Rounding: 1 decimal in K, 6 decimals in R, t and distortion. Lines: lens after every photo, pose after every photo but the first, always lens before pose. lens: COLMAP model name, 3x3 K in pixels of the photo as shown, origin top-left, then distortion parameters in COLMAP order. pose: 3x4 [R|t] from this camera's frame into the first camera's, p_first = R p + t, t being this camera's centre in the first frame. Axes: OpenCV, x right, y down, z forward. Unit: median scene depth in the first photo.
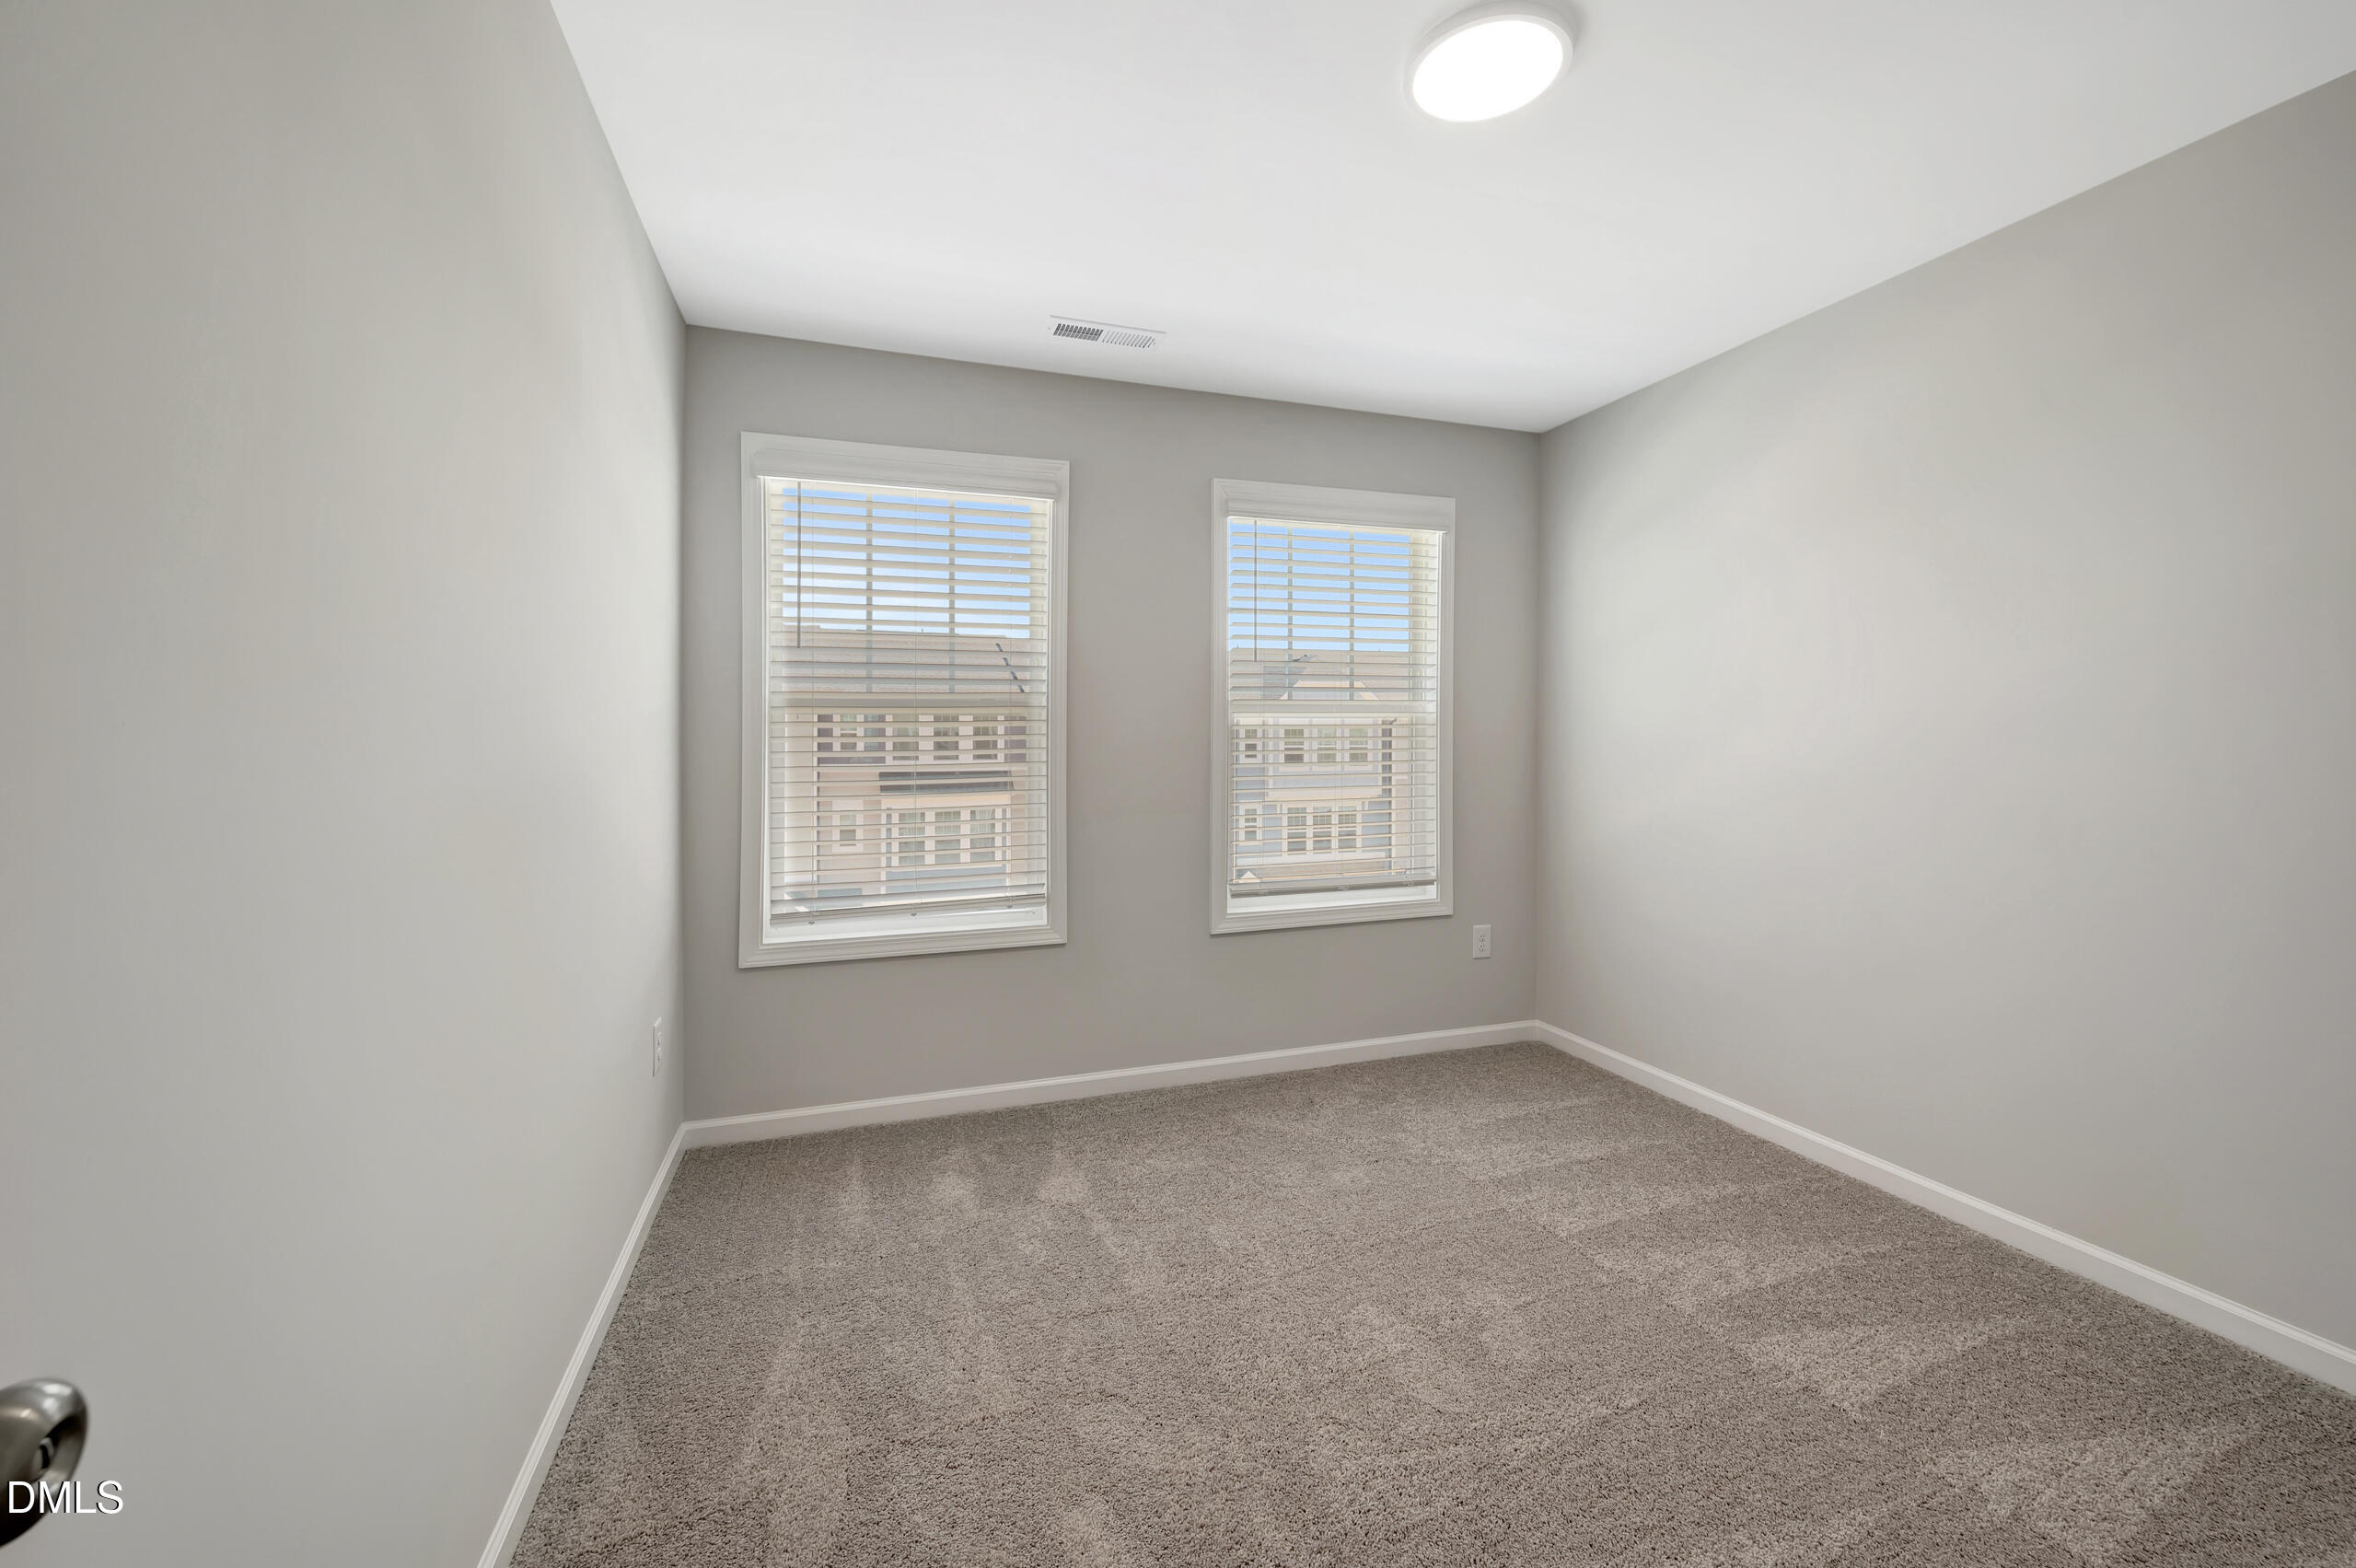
lens RADIAL K [[861.8, 0, 1176.2], [0, 861.8, 749.0], [0, 0, 1]] dist [-0.042066, -0.000007]
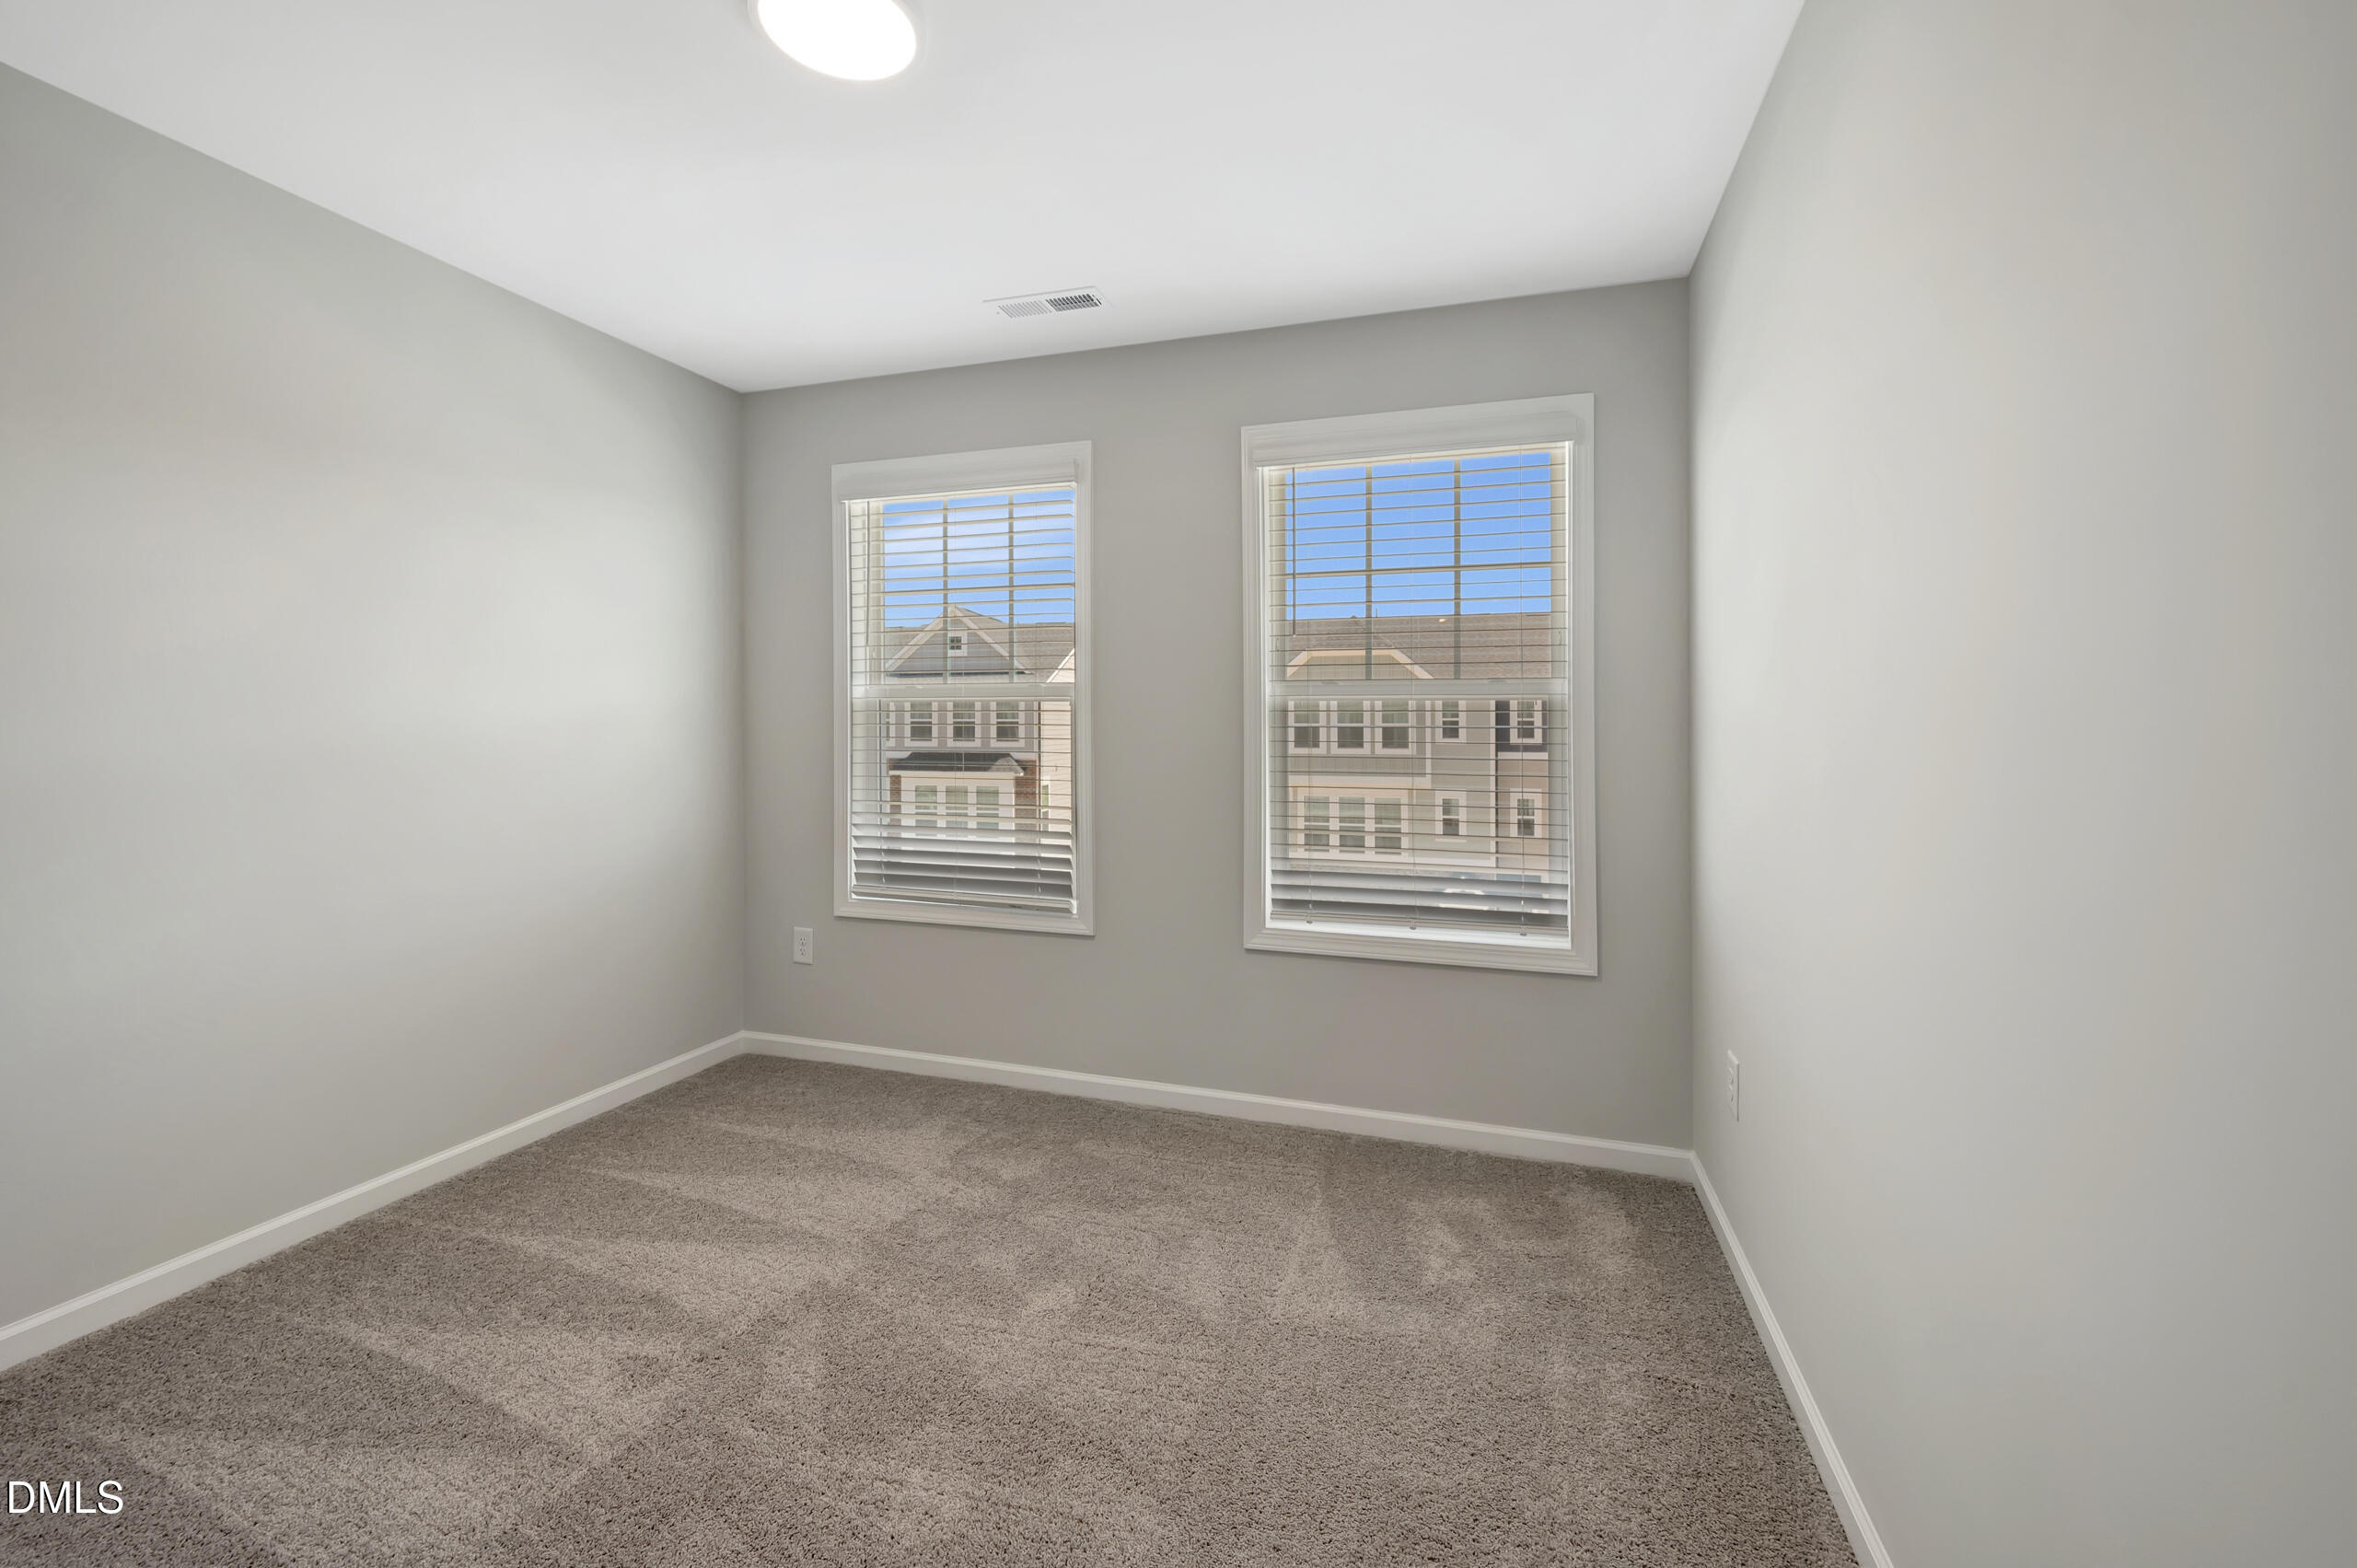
lens RADIAL K [[942.4, 0, 1183.6], [0, 942.4, 768.8], [0, 0, 1]] dist [-0.008455, 0.000016]
pose [[0.804704, 0.030935, -0.592870, 0.533100], [-0.012859, 0.999315, 0.034689, -0.002181], [0.593537, -0.020291, 0.804551, 0.179390]]
